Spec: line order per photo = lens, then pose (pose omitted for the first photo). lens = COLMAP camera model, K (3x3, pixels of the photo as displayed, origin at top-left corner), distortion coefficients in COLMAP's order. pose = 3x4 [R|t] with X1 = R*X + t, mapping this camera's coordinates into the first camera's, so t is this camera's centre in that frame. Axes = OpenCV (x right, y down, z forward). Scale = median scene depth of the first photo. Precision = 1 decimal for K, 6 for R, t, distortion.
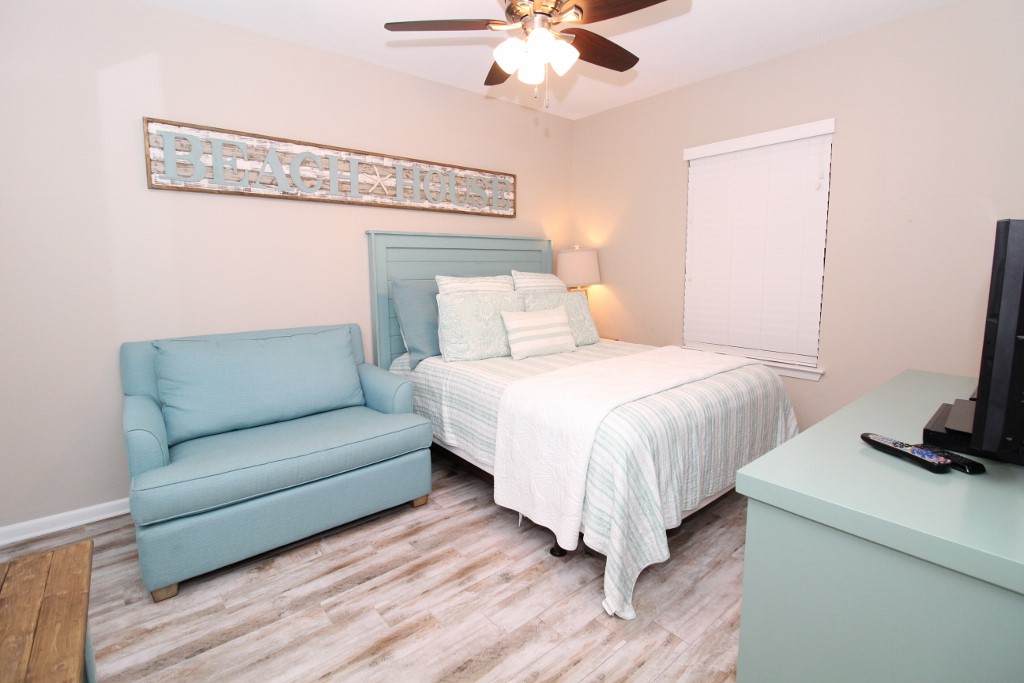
lens RADIAL K [[474.2, 0, 507.4], [0, 474.2, 337.7], [0, 0, 1]] dist [-0.008280, -0.006997]
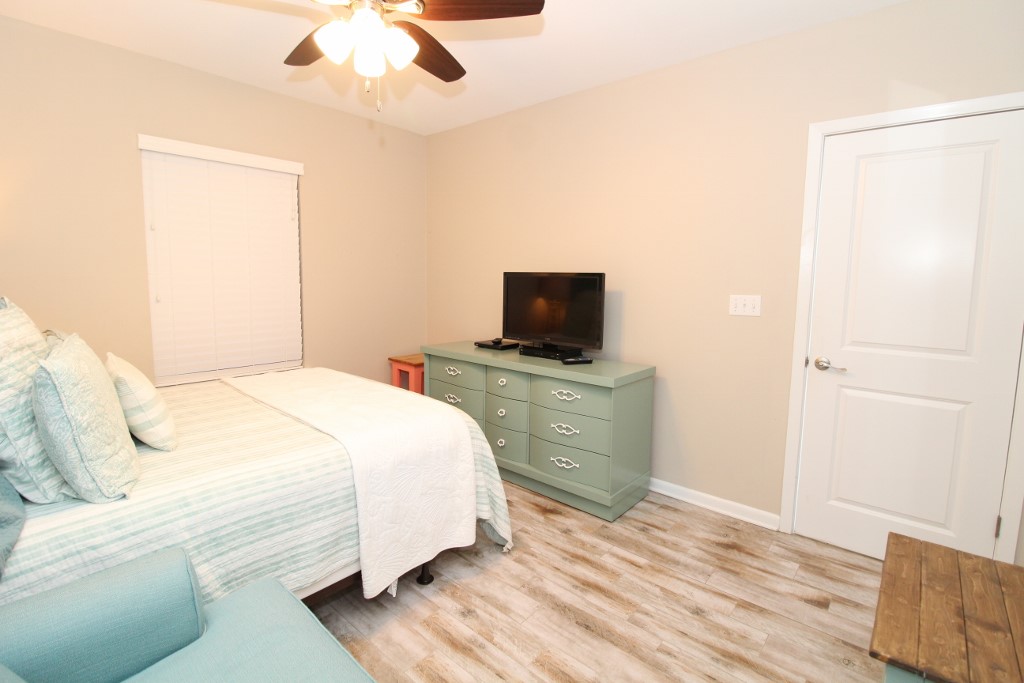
lens RADIAL K [[474.2, 0, 513.7], [0, 474.2, 344.2], [0, 0, 1]] dist [-0.008280, -0.006997]
pose [[-0.172163, -0.130689, 0.976361, -0.945501], [0.137459, 0.978275, 0.155184, -0.174124], [-0.975431, 0.160927, -0.150459, 1.032344]]
